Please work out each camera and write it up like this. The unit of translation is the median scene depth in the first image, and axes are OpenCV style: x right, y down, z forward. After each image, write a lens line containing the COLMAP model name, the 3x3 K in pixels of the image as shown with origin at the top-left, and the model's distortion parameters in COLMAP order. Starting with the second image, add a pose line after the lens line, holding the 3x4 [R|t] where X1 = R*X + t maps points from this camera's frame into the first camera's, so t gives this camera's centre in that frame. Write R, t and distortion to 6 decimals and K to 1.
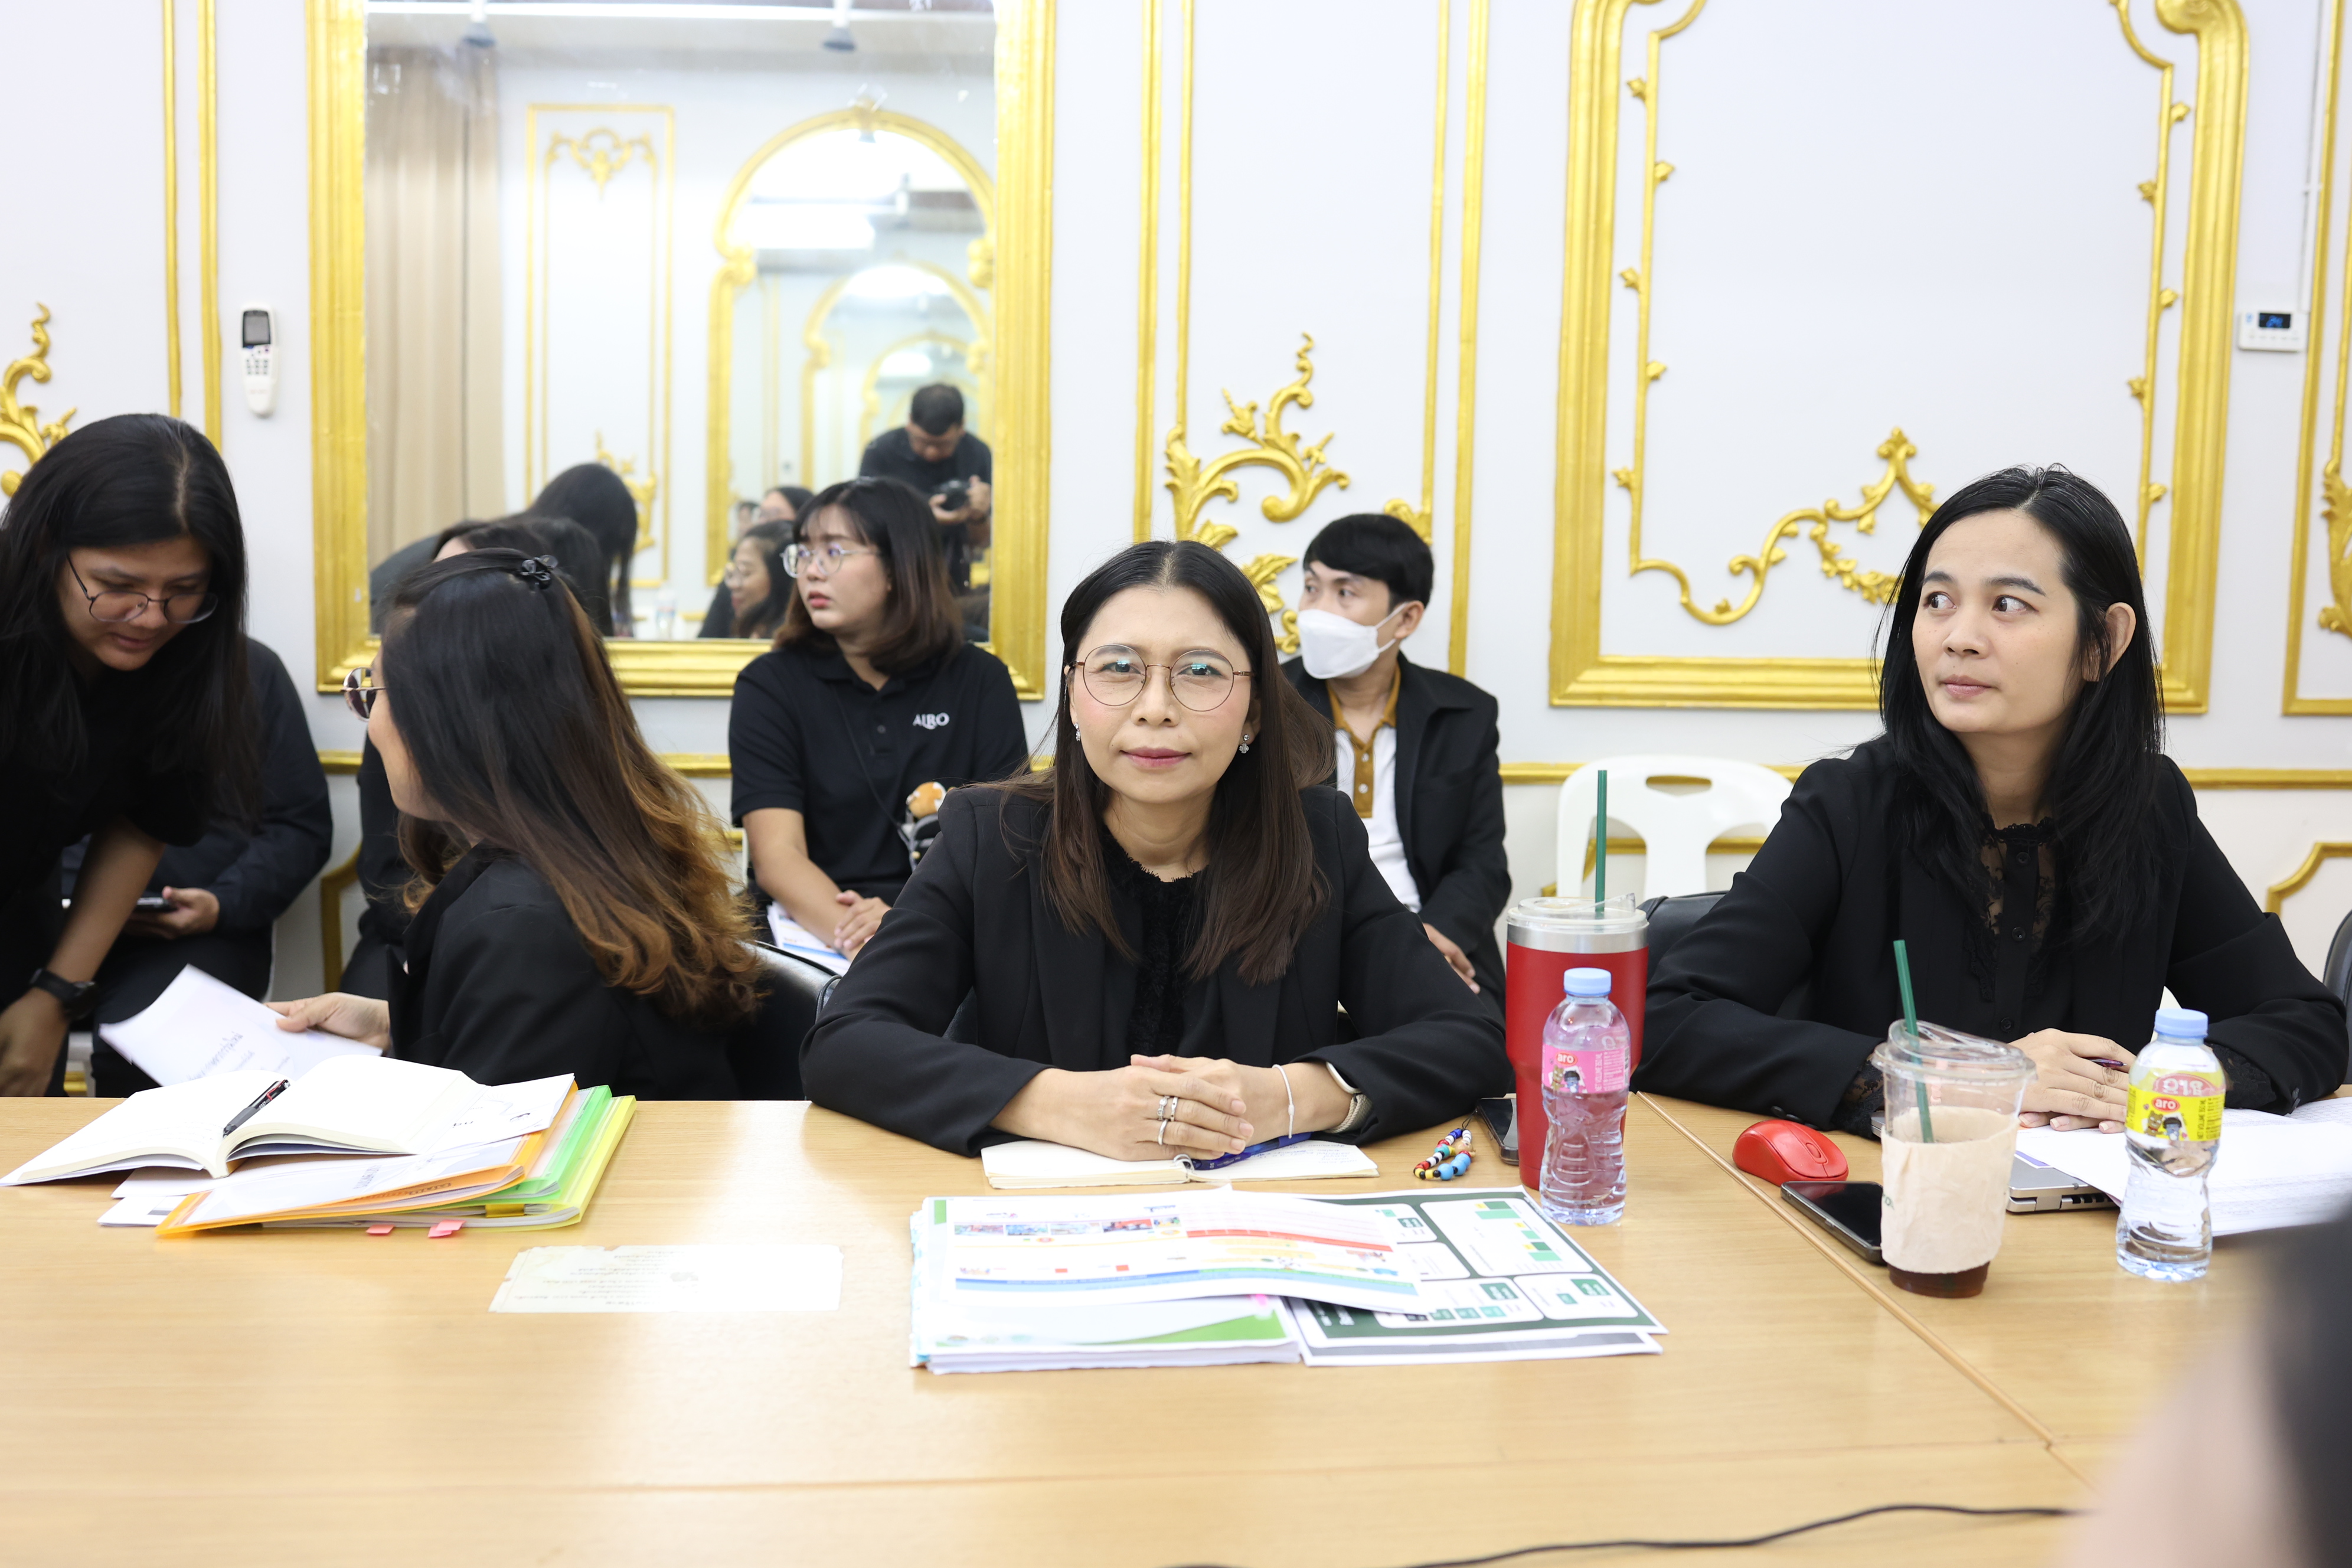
lens RADIAL K [[2434.3, 0, 1176.0], [0, 2434.3, 784.0], [0, 0, 1]] dist [-0.070981, 0.098661]
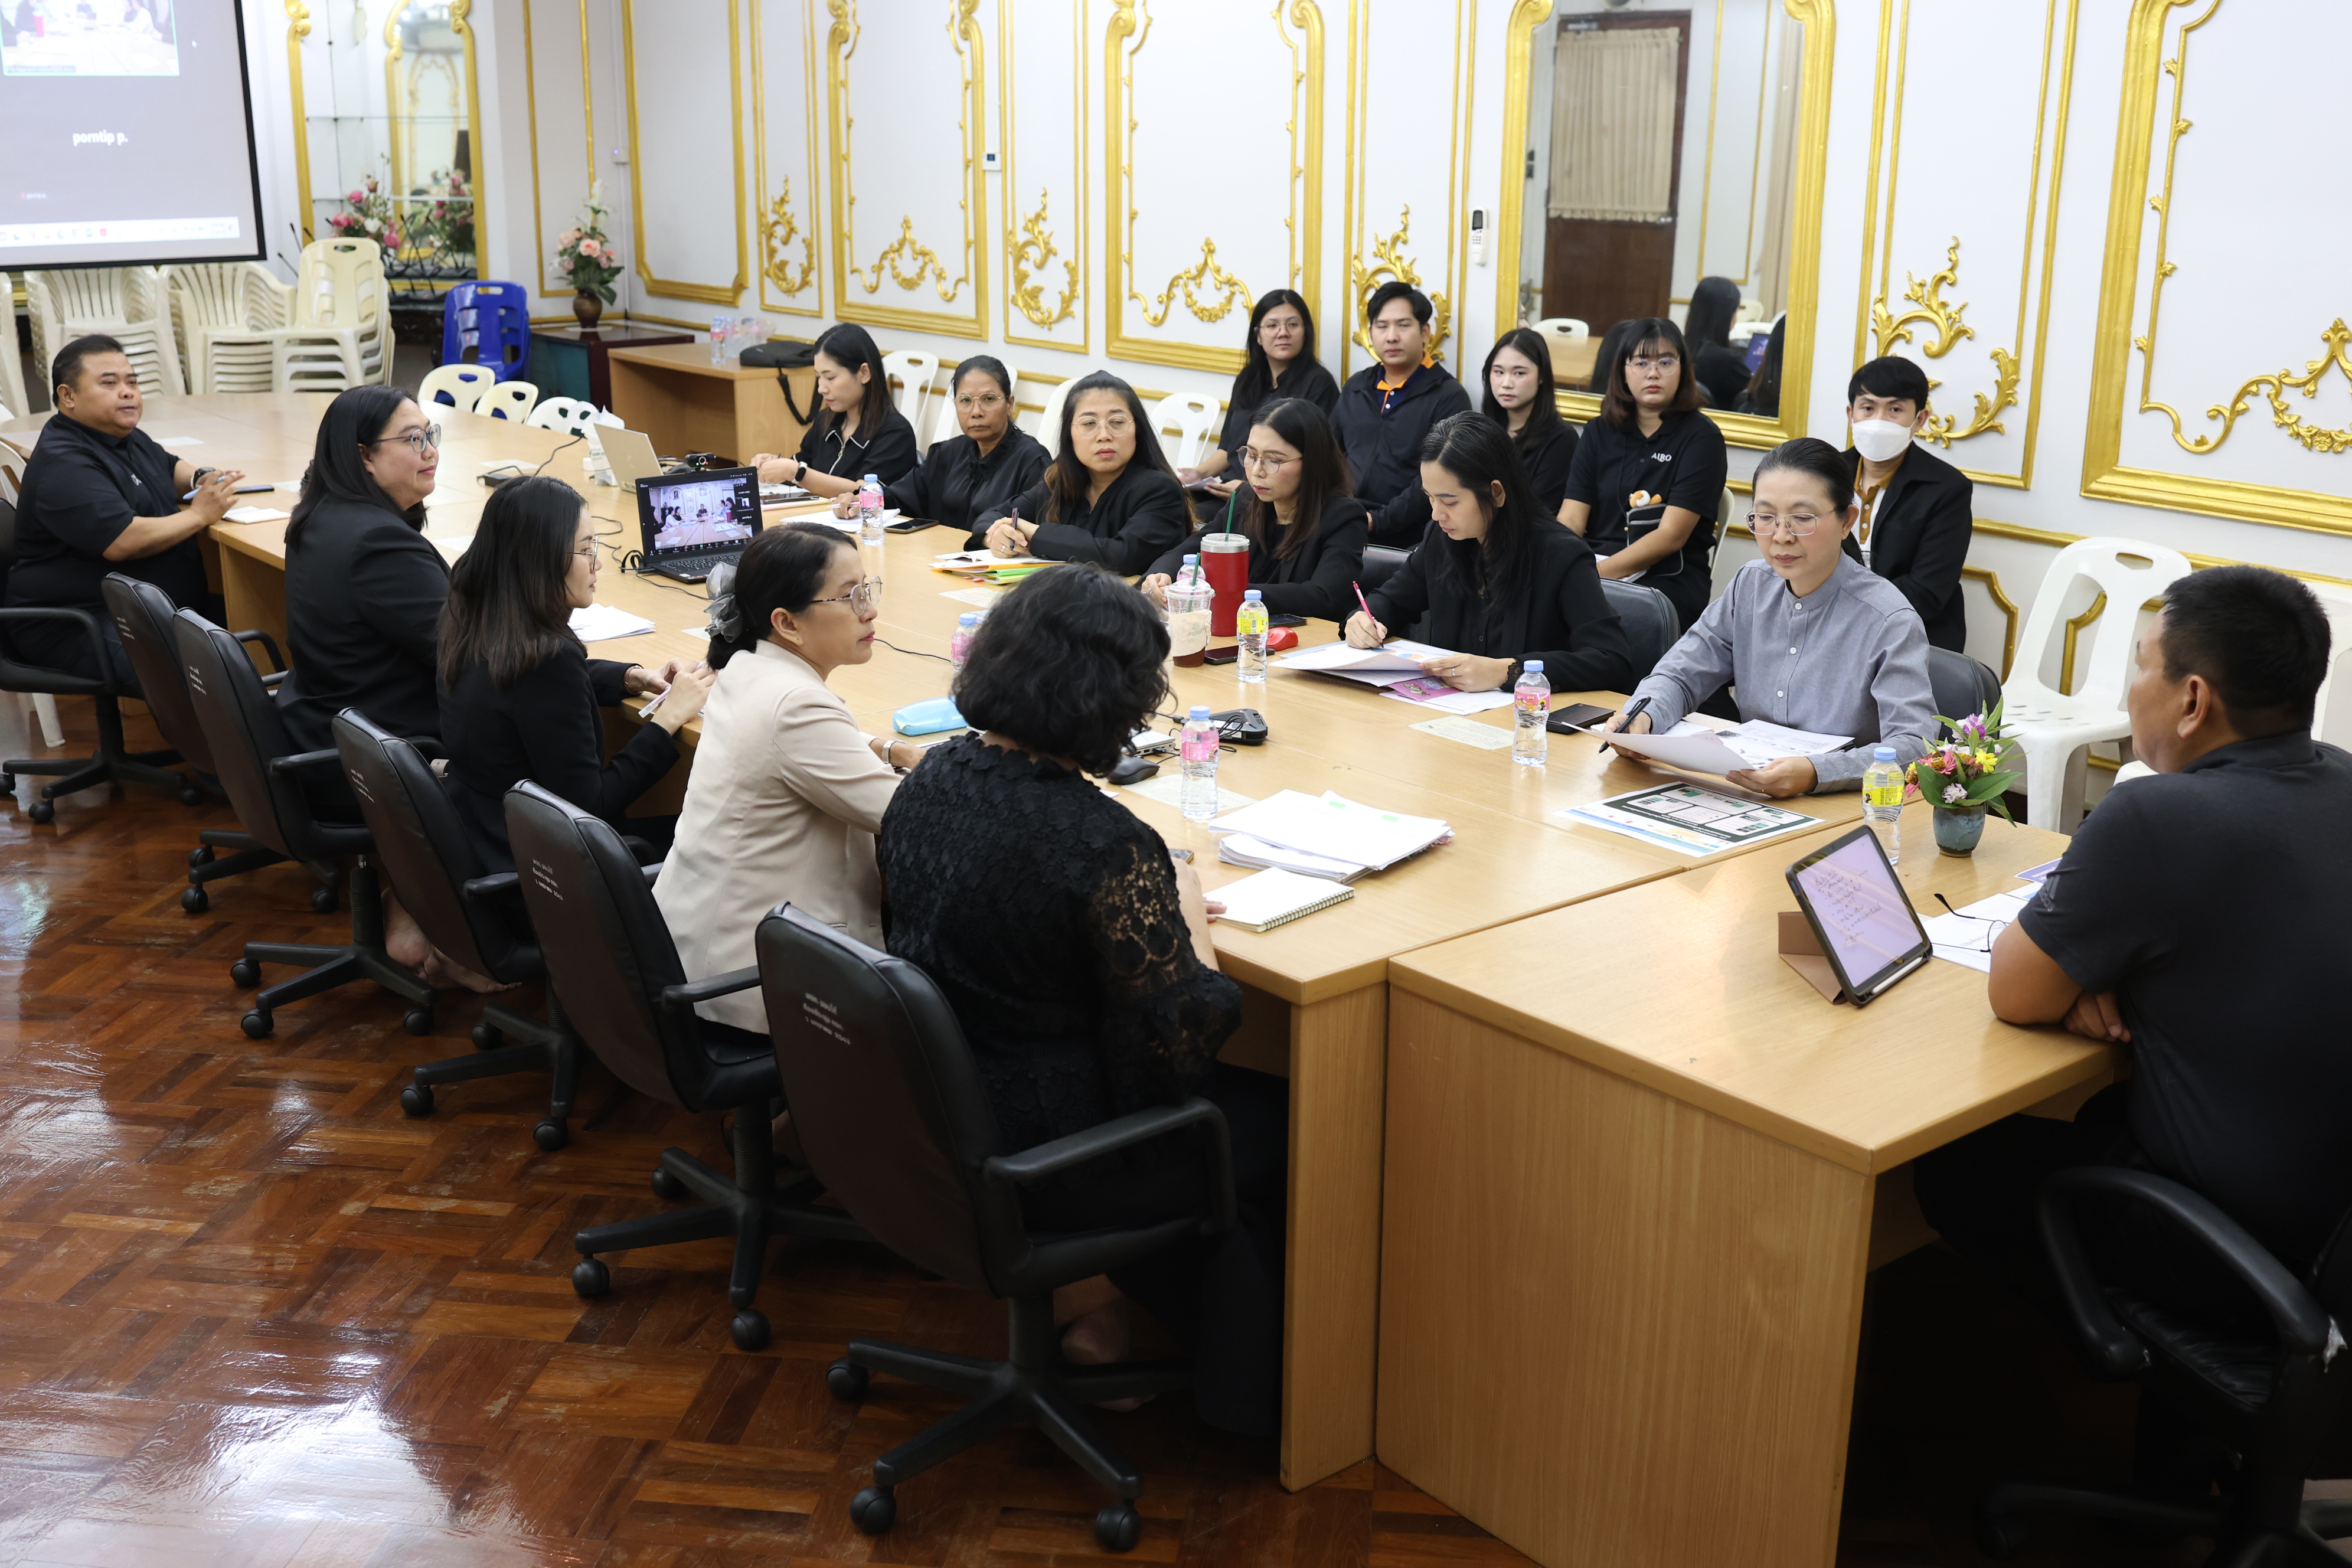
lens RADIAL K [[2434.3, 0, 1176.0], [0, 2434.3, 784.0], [0, 0, 1]] dist [-0.070981, 0.098661]
pose [[0.550501, 0.210795, -0.807784, 1.097218], [-0.108930, 0.977462, 0.180838, -0.068316], [0.827698, -0.011560, 0.561055, -0.281351]]
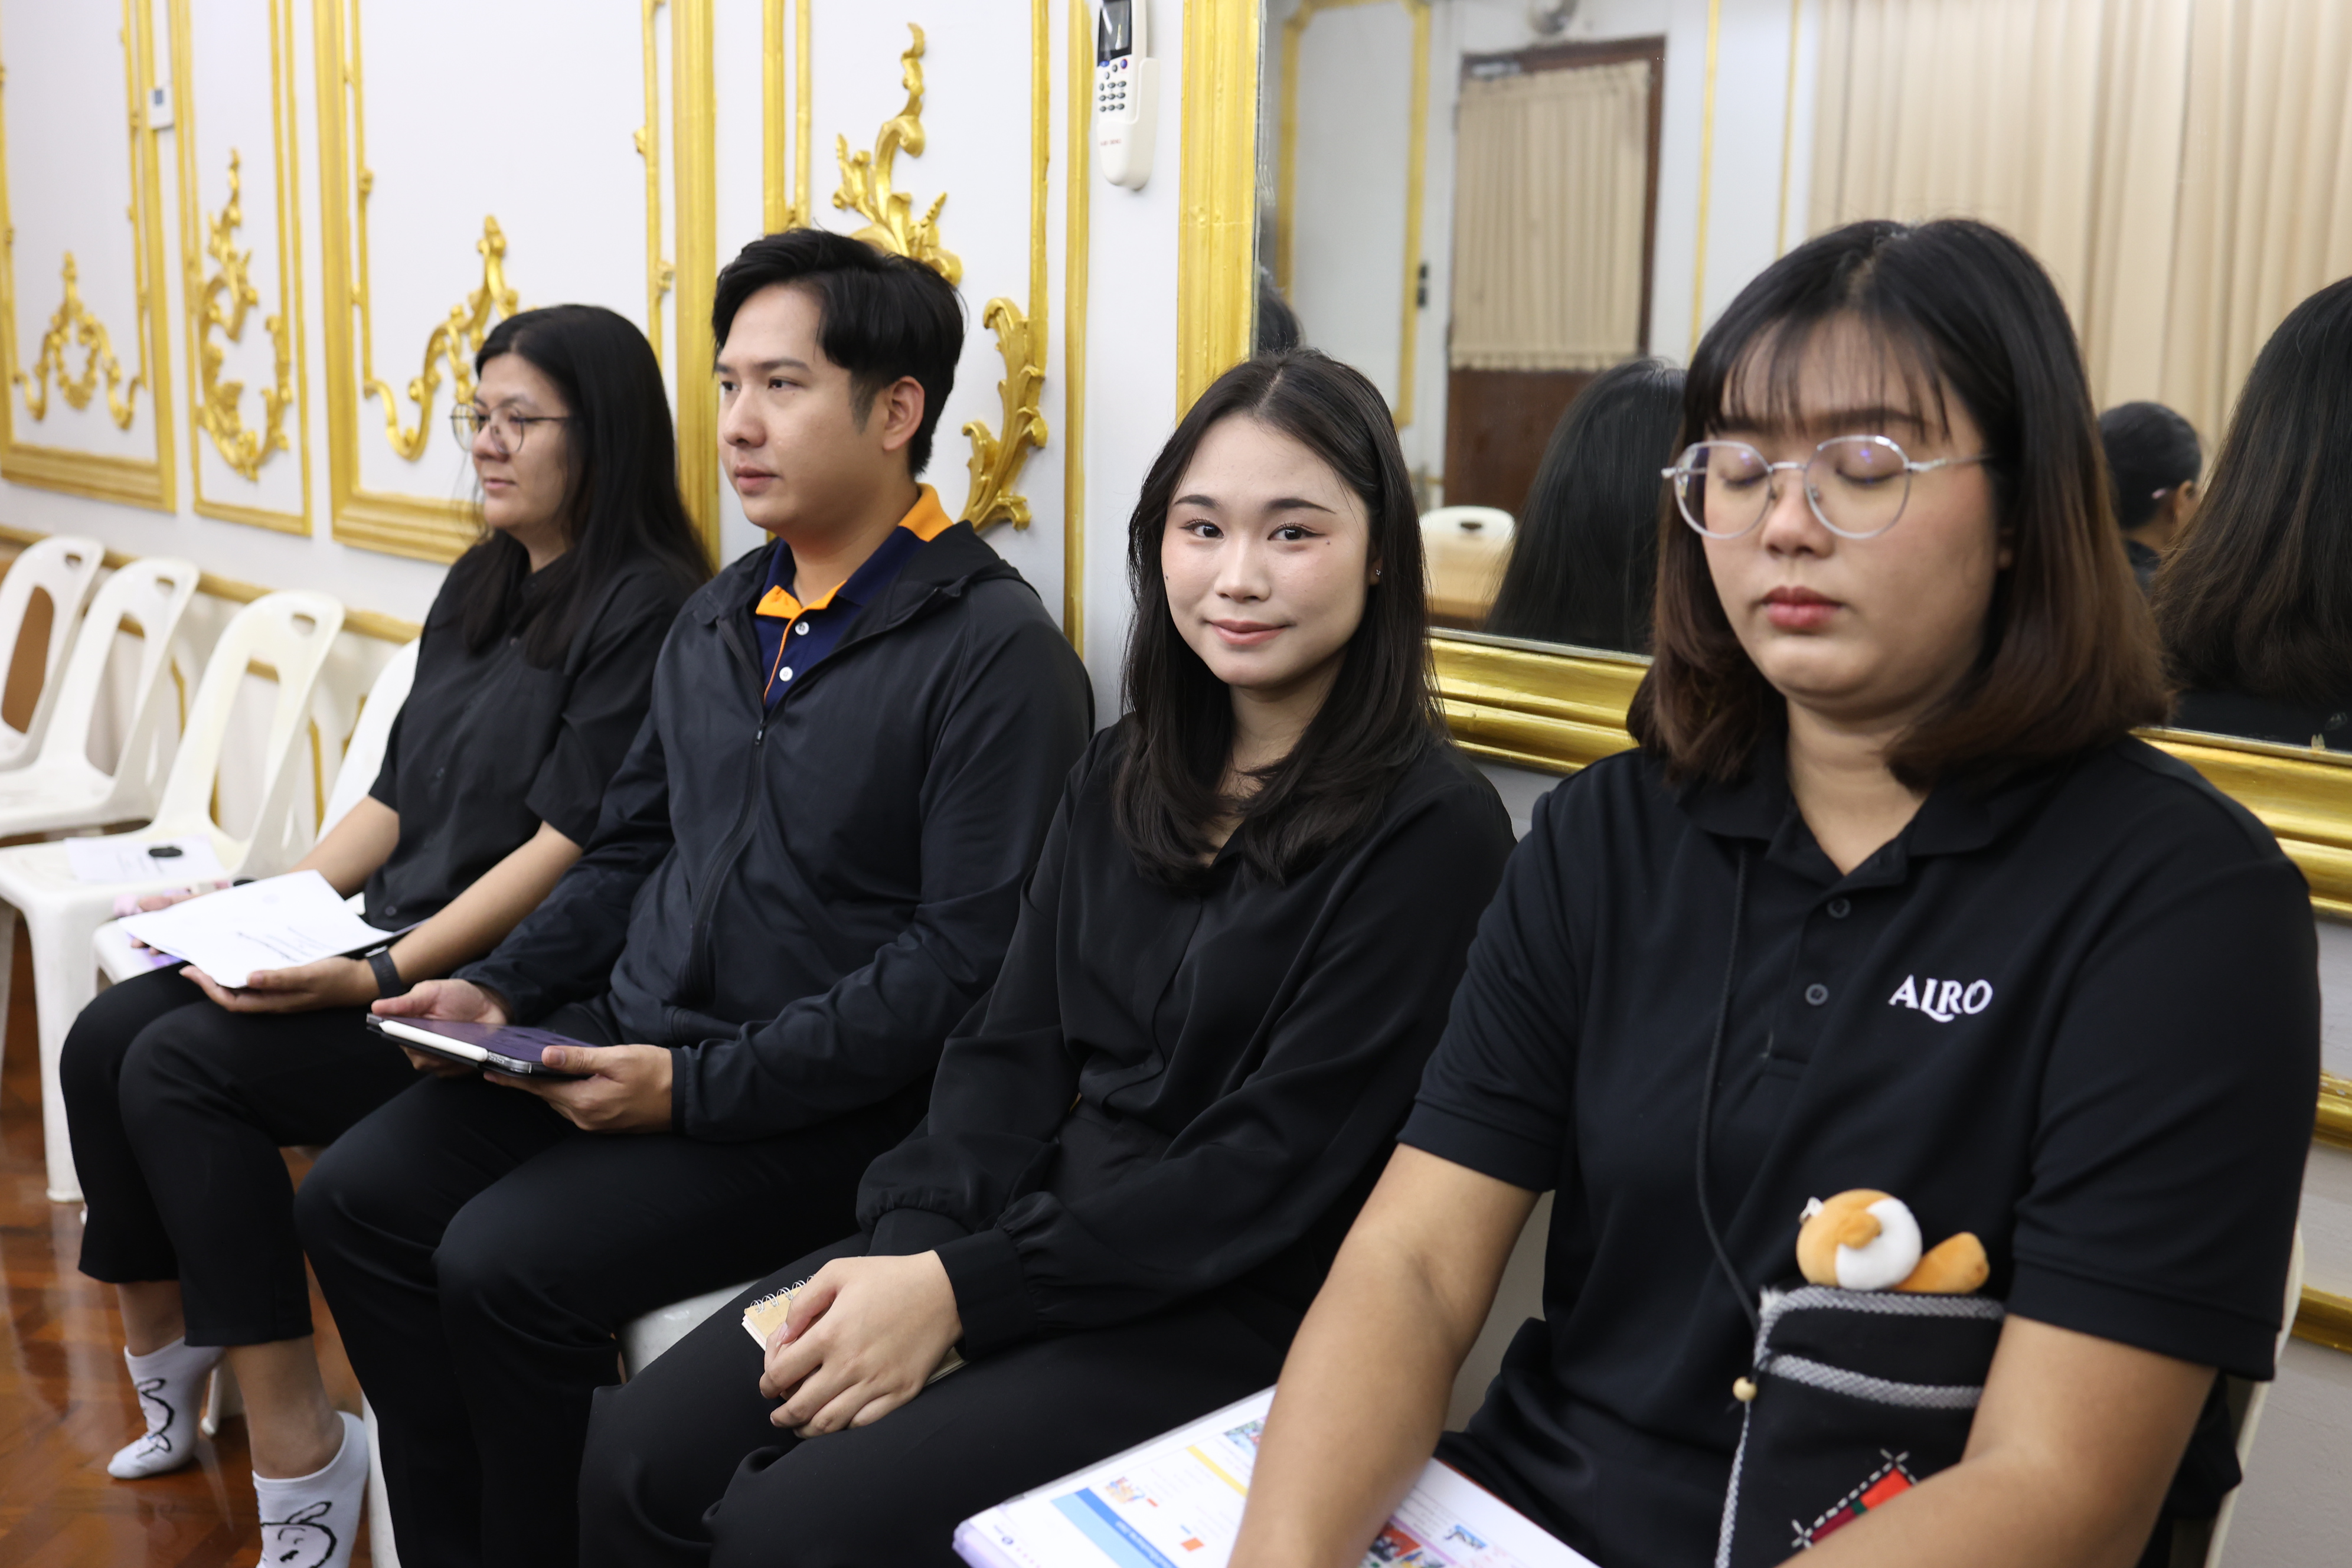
lens RADIAL K [[2365.8, 0, 1184.8], [0, 2365.8, 659.8], [0, 0, 1]] dist [-0.041348, 0.014547]
pose [[0.572983, 0.093069, -0.814266, 0.070082], [-0.115302, 0.992804, 0.032340, -0.062583], [0.811416, 0.075356, 0.579590, 0.683360]]
